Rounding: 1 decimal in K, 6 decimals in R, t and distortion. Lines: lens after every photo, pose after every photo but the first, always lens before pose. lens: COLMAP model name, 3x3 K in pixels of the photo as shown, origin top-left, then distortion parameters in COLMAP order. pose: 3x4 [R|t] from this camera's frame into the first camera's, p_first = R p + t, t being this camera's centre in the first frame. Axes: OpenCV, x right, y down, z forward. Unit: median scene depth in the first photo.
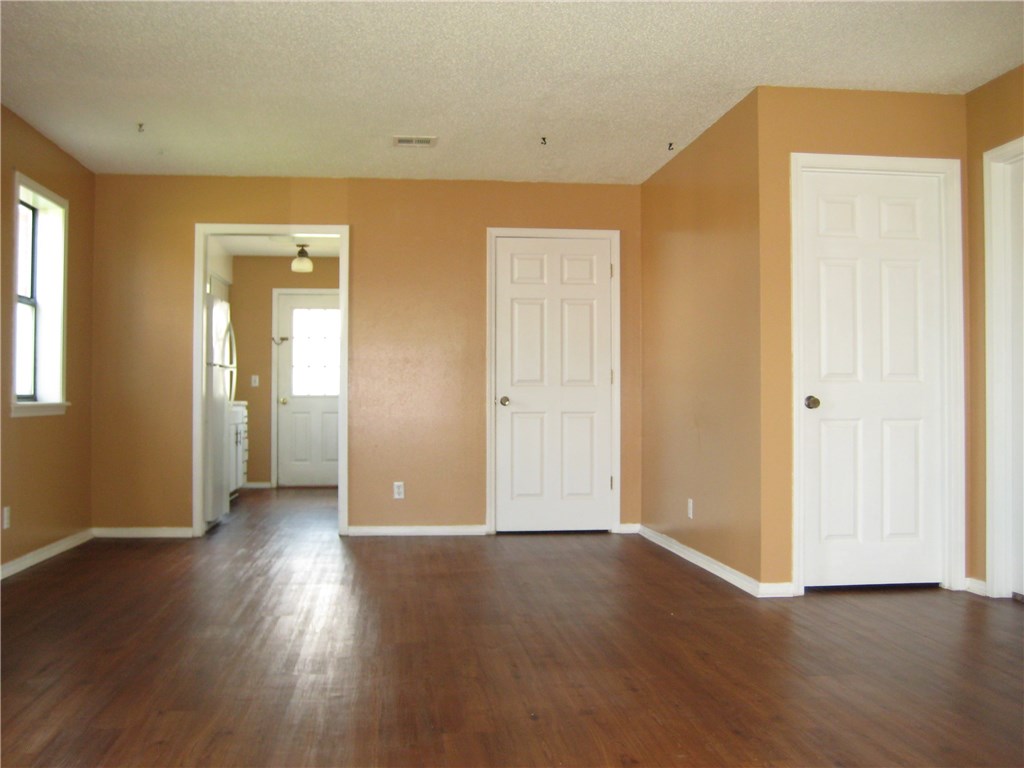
lens RADIAL K [[1047.7, 0, 512.0], [0, 1047.7, 384.0], [0, 0, 1]] dist [-0.150975, 0.154508]
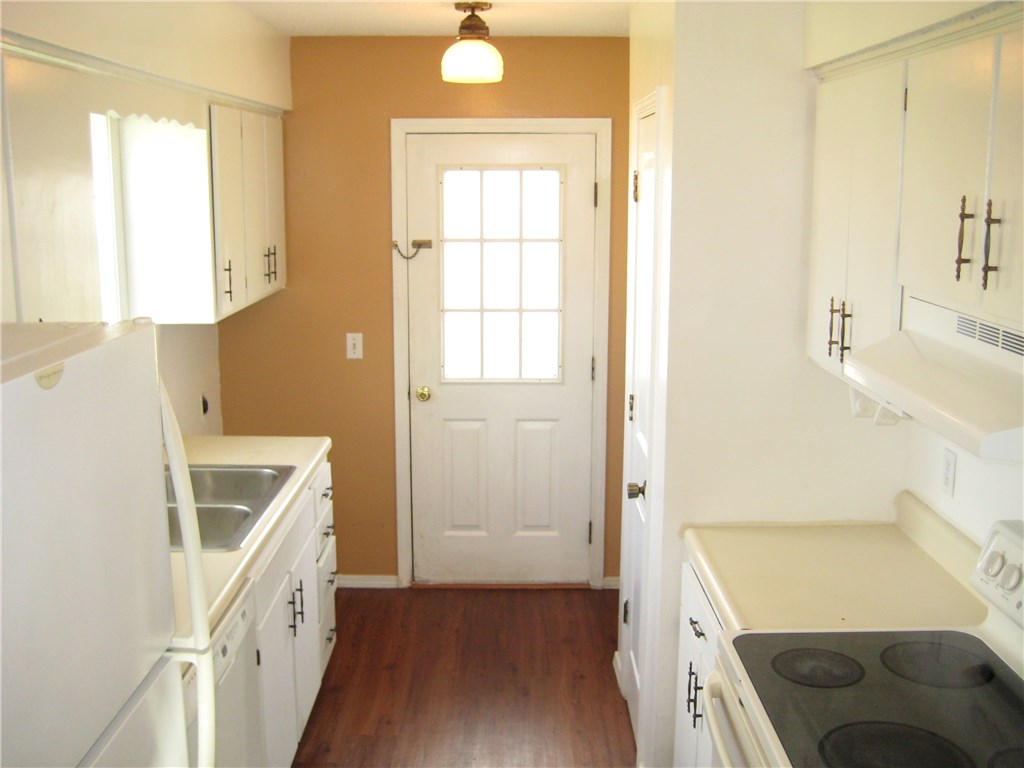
lens RADIAL K [[1047.7, 0, 512.0], [0, 1047.7, 384.0], [0, 0, 1]] dist [-0.150975, 0.154508]
pose [[0.993463, 0.023674, -0.111673, -0.136826], [-0.000366, 0.978915, 0.204269, -0.073689], [0.114154, -0.202893, 0.972524, 0.594177]]
